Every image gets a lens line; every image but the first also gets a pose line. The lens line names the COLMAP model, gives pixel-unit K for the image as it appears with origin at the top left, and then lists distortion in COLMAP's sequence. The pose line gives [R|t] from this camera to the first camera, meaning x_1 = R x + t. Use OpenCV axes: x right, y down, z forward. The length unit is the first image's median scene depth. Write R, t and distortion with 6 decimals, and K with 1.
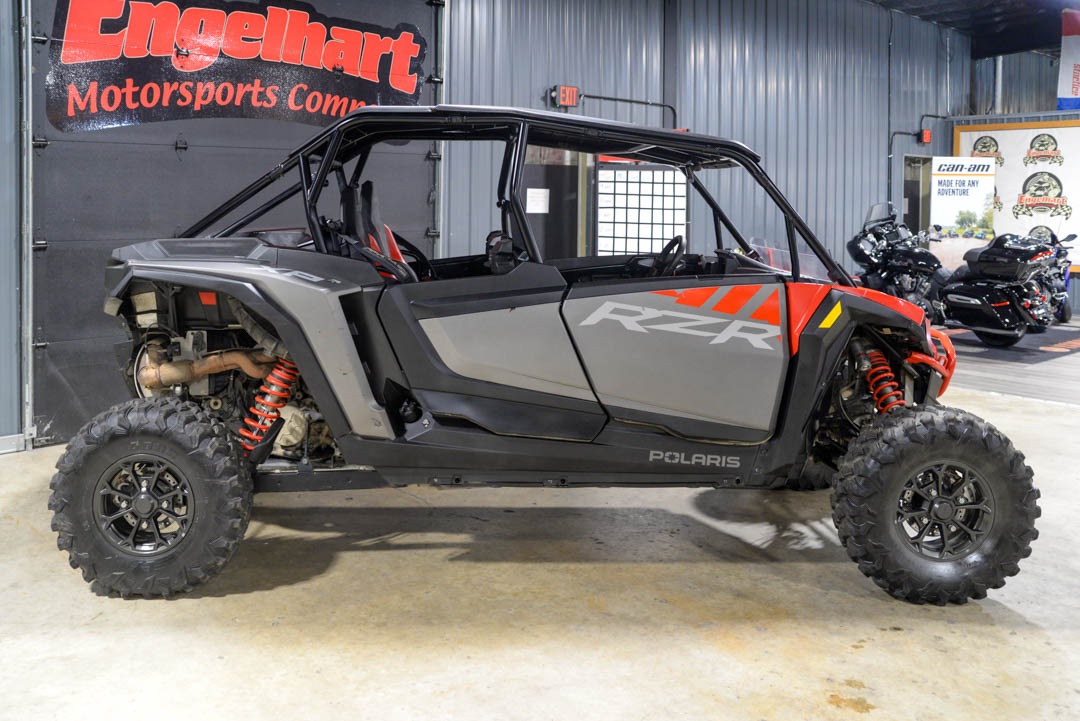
lens RADIAL K [[973.6, 0, 486.1], [0, 973.6, 358.4], [0, 0, 1]] dist [-0.114243, 0.180424]
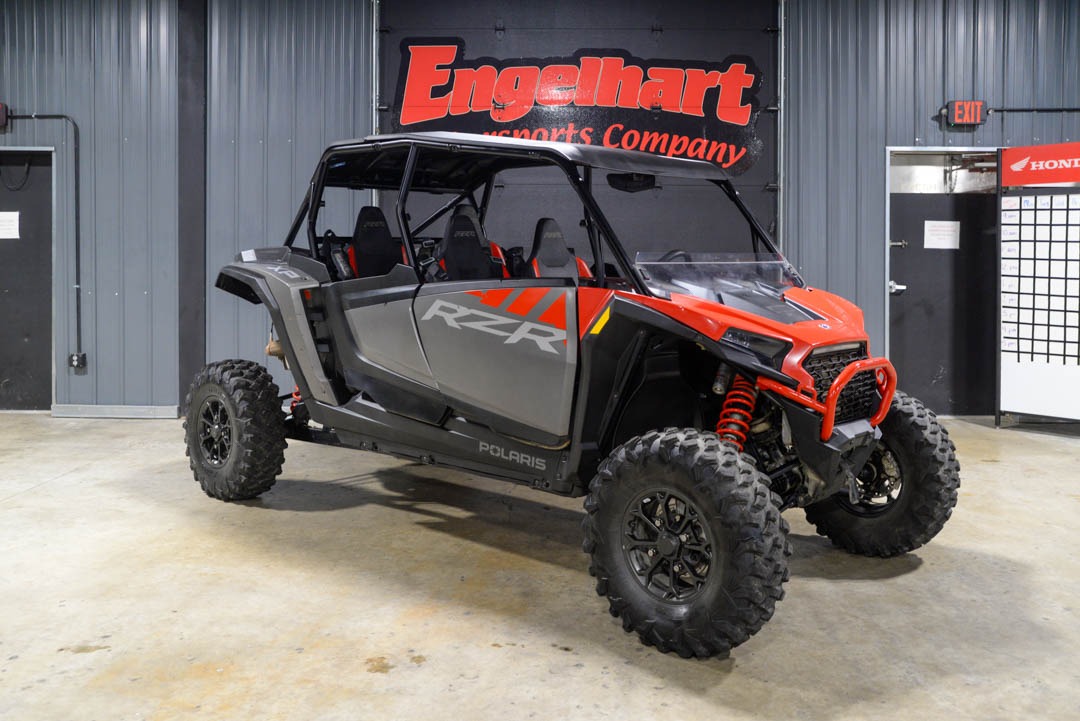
lens RADIAL K [[998.3, 0, 542.0], [0, 998.3, 414.2], [0, 0, 1]] dist [-0.086709, 0.133875]
pose [[0.734168, 0.106651, -0.670539, 0.954730], [-0.109769, 0.993238, 0.037793, 0.015430], [0.670036, 0.045858, 0.740911, 0.222680]]
